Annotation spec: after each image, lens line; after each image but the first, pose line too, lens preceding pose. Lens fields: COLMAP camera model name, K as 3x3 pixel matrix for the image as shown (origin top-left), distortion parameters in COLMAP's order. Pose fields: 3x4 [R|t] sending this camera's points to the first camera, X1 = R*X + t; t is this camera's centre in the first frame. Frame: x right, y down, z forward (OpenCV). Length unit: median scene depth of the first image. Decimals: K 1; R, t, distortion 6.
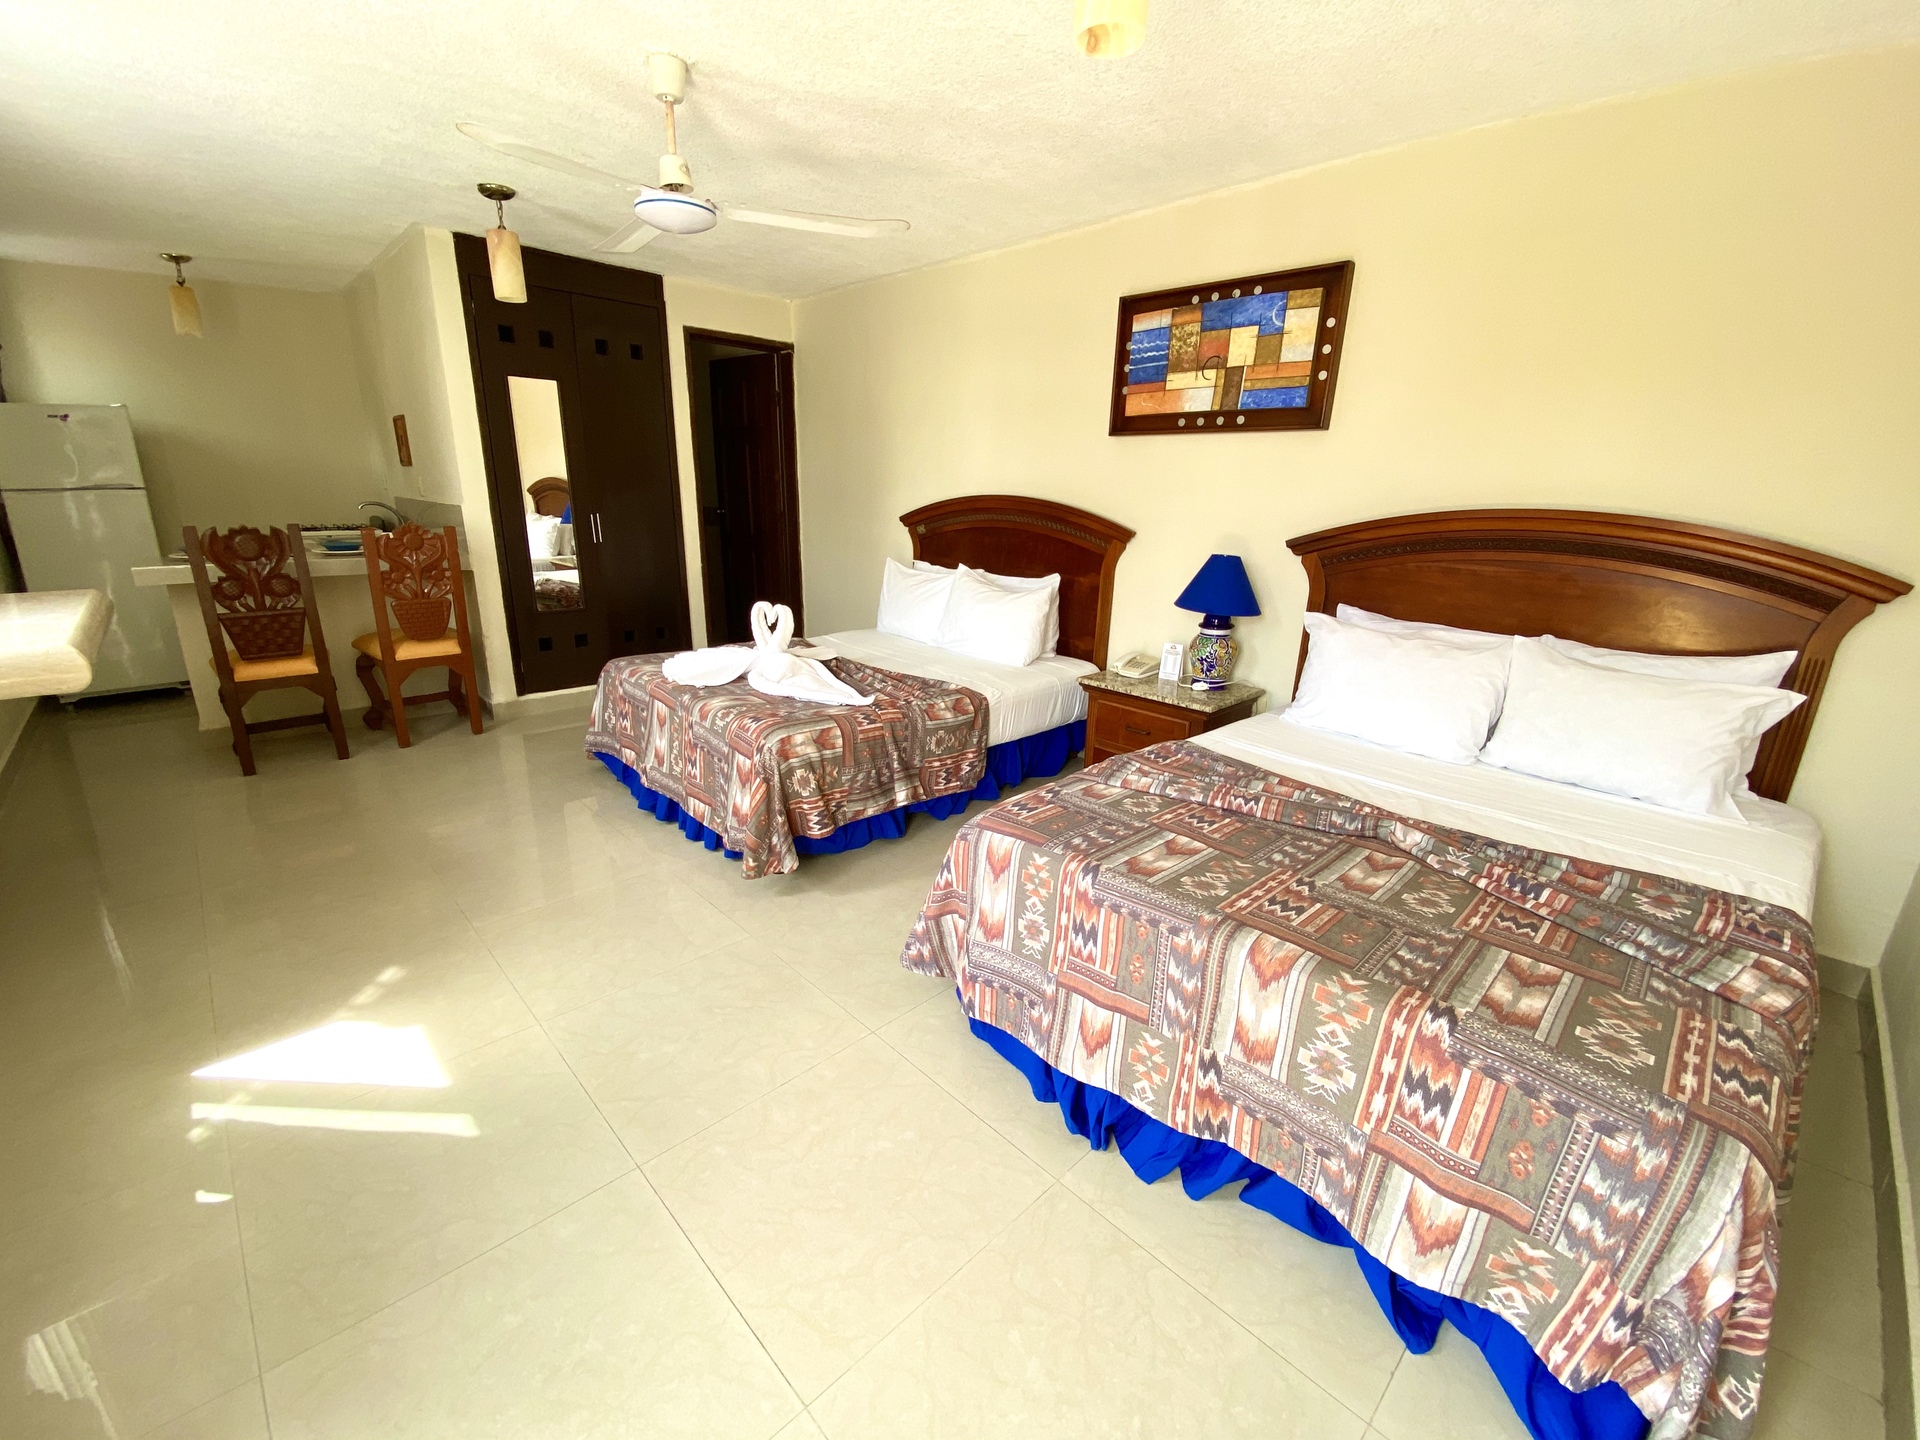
lens RADIAL K [[783.9, 0, 960.0], [0, 783.9, 720.0], [0, 0, 1]] dist [0.042223, -0.035132]
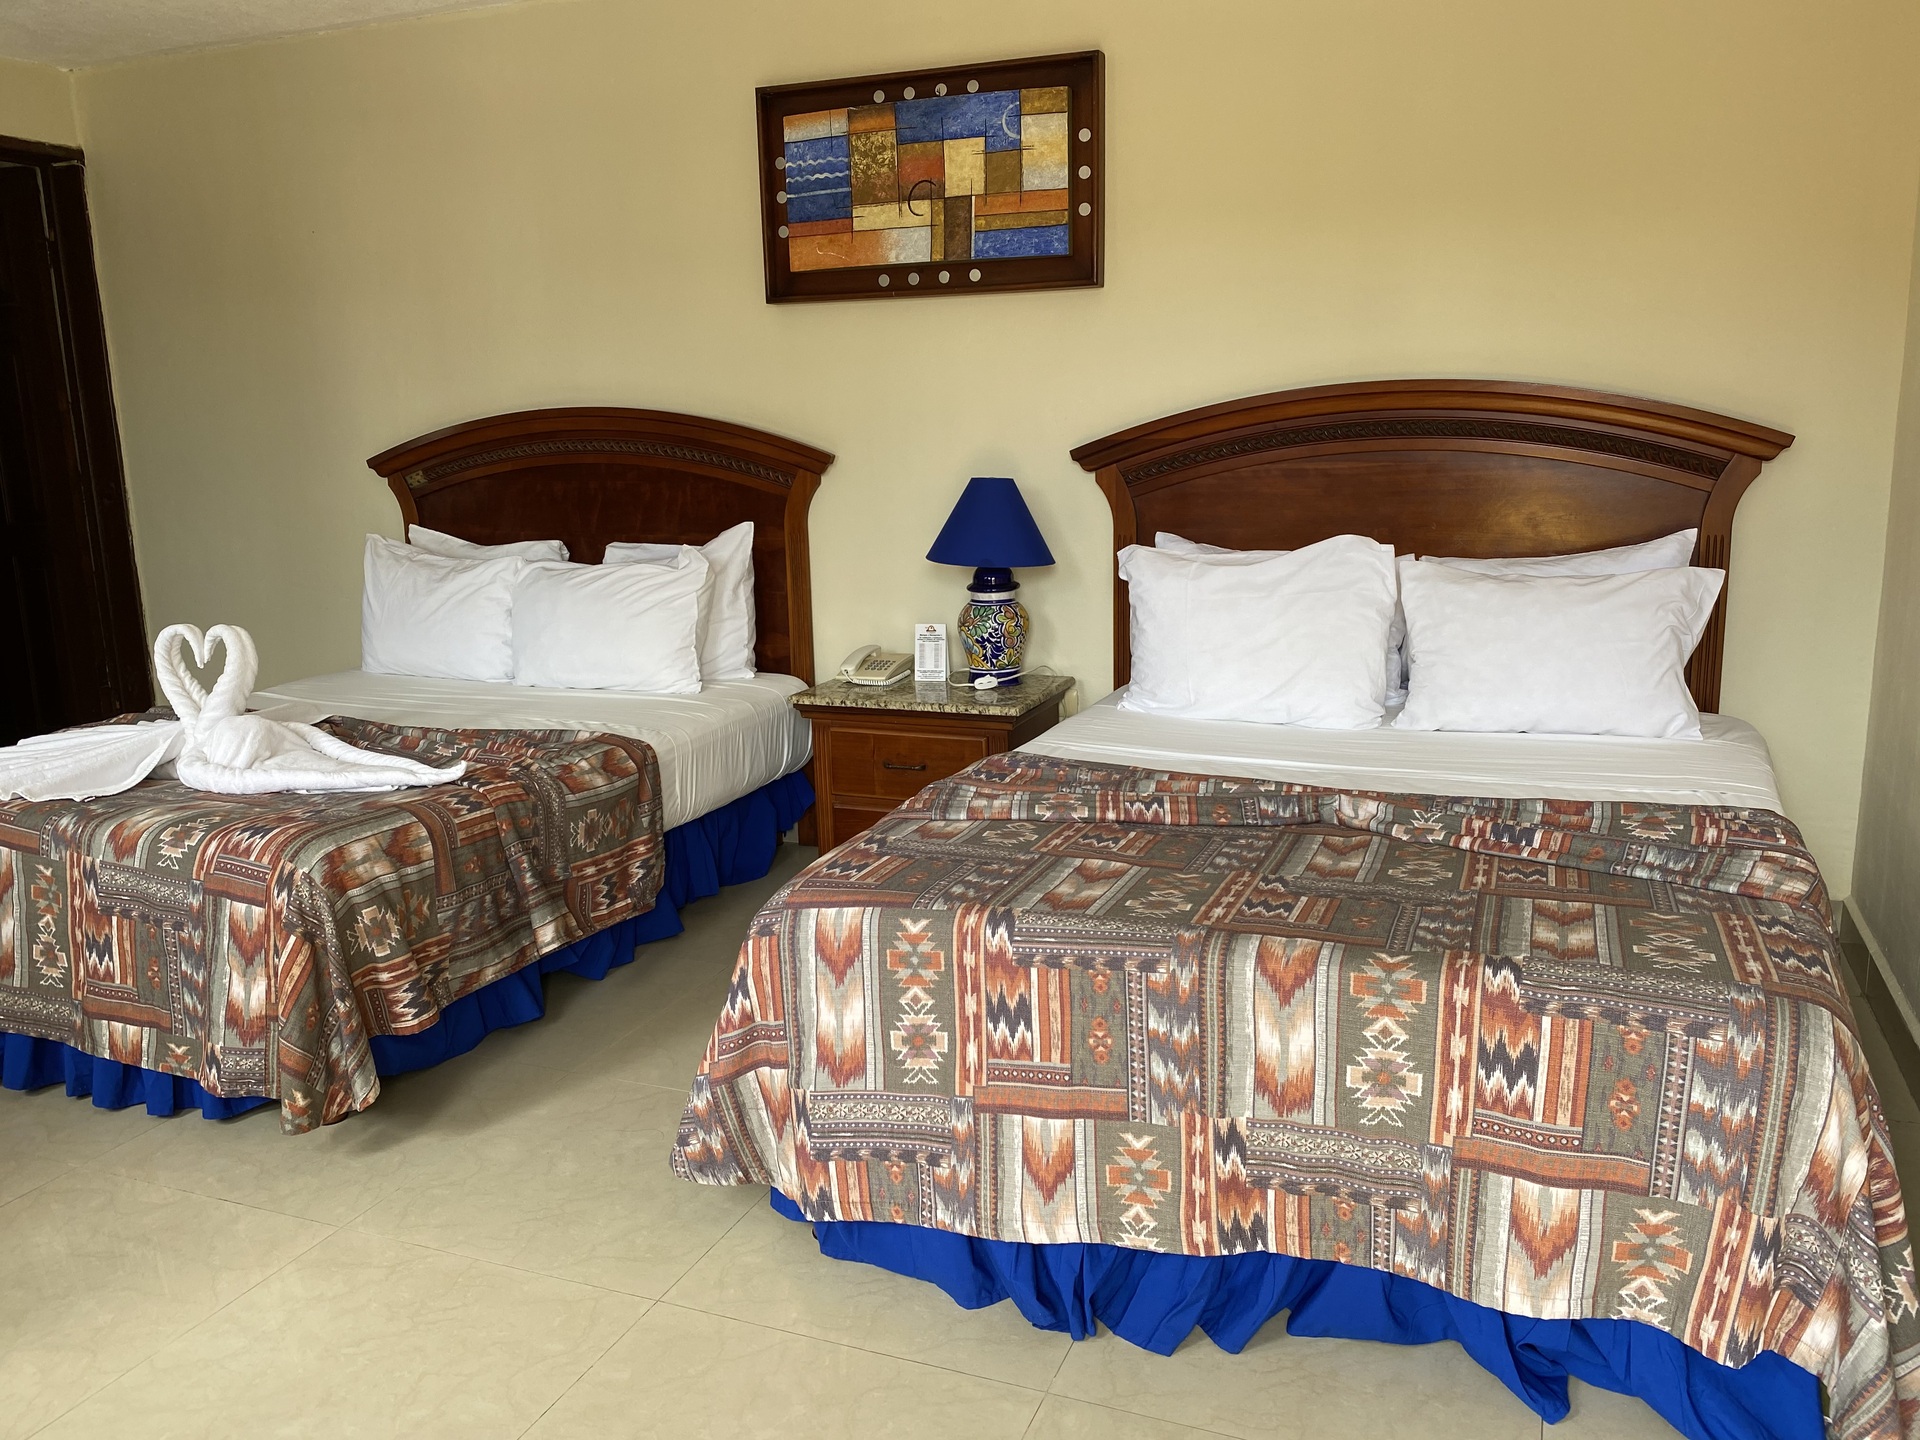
lens RADIAL K [[1486.9, 0, 959.9], [0, 1486.9, 694.3], [0, 0, 1]] dist [0.099555, -0.163056]
pose [[0.914237, -0.122074, 0.386354, -0.277143], [0.160862, 0.984521, -0.069578, 0.072543], [-0.371880, 0.125760, 0.919722, -0.143919]]
